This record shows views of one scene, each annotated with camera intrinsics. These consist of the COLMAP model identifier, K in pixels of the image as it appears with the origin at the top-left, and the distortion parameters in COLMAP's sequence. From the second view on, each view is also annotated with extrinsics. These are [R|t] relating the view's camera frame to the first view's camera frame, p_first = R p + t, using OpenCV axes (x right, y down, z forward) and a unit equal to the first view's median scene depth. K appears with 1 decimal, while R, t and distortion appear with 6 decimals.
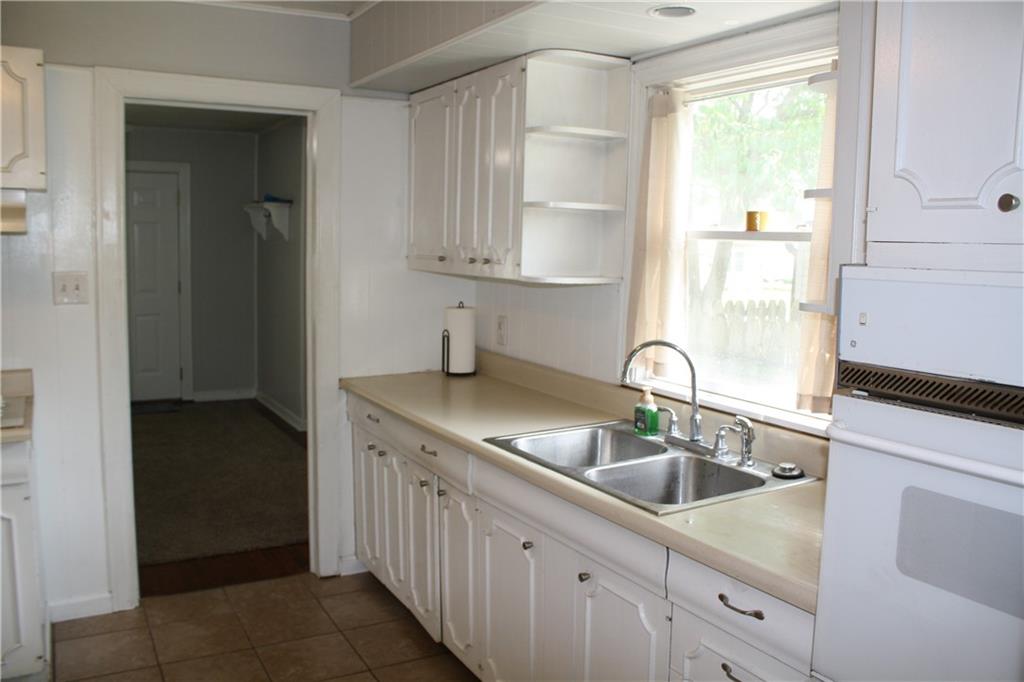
lens RADIAL K [[878.5, 0, 512.0], [0, 878.5, 341.0], [0, 0, 1]] dist [-0.174134, 0.150597]
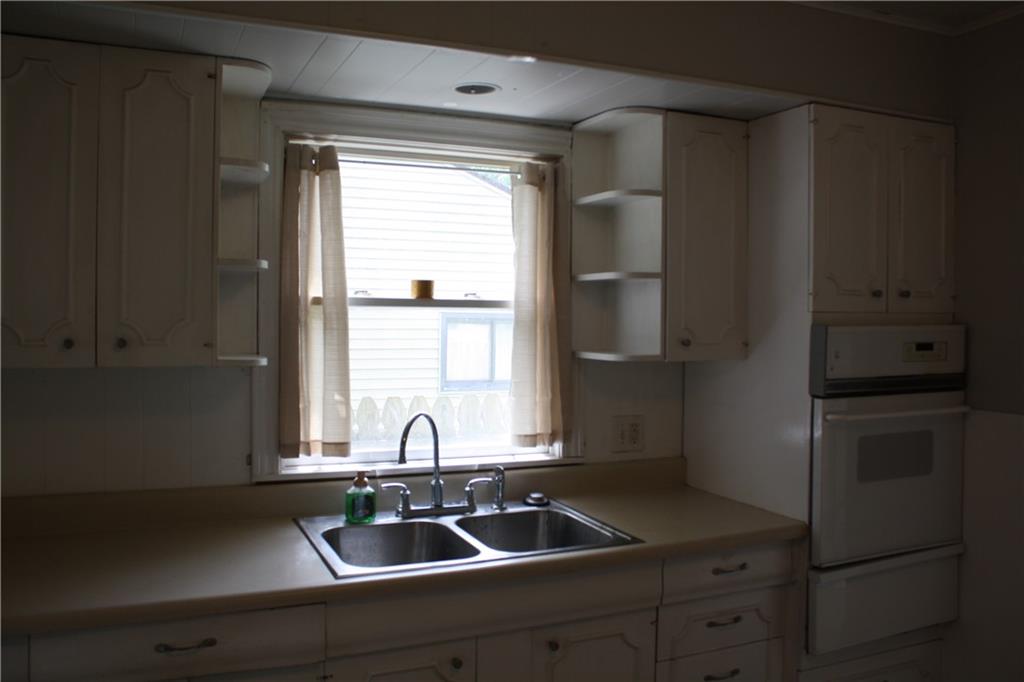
lens RADIAL K [[878.5, 0, 512.0], [0, 878.5, 341.0], [0, 0, 1]] dist [-0.174134, 0.150597]
pose [[0.084867, -0.047615, 0.995254, -0.568432], [0.106971, 0.993520, 0.038411, -0.076618], [-0.990634, 0.103203, 0.089410, 0.584673]]
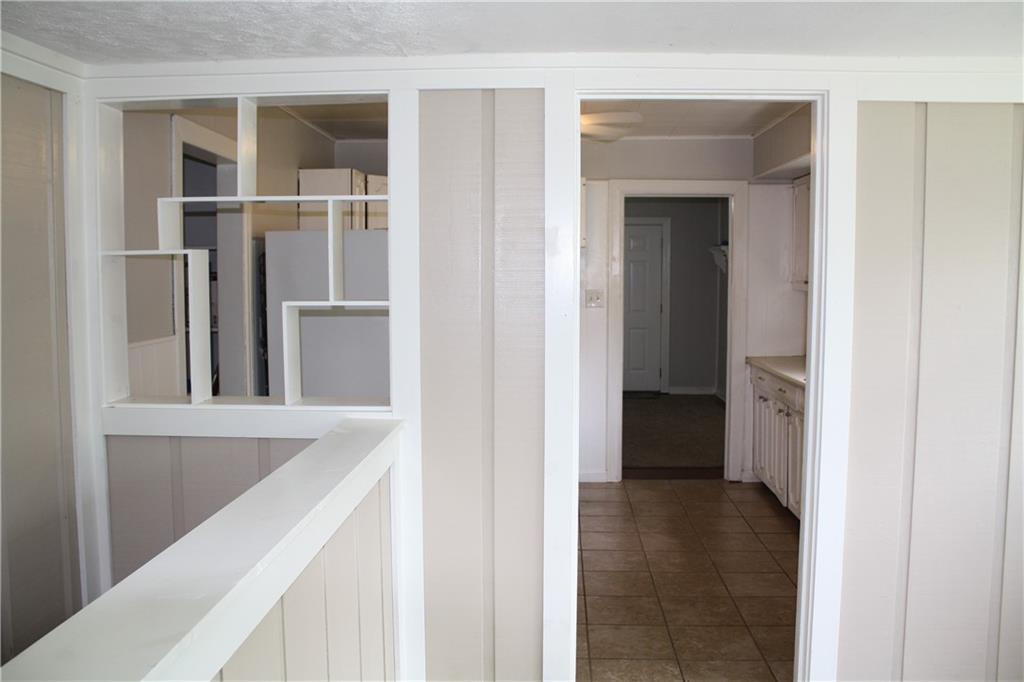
lens RADIAL K [[878.5, 0, 512.0], [0, 878.5, 341.0], [0, 0, 1]] dist [-0.174134, 0.150597]
pose [[0.851668, 0.019321, -0.523725, 0.289454], [-0.041009, 0.998713, -0.029844, 0.083199], [0.522474, 0.046895, 0.851365, -0.633097]]
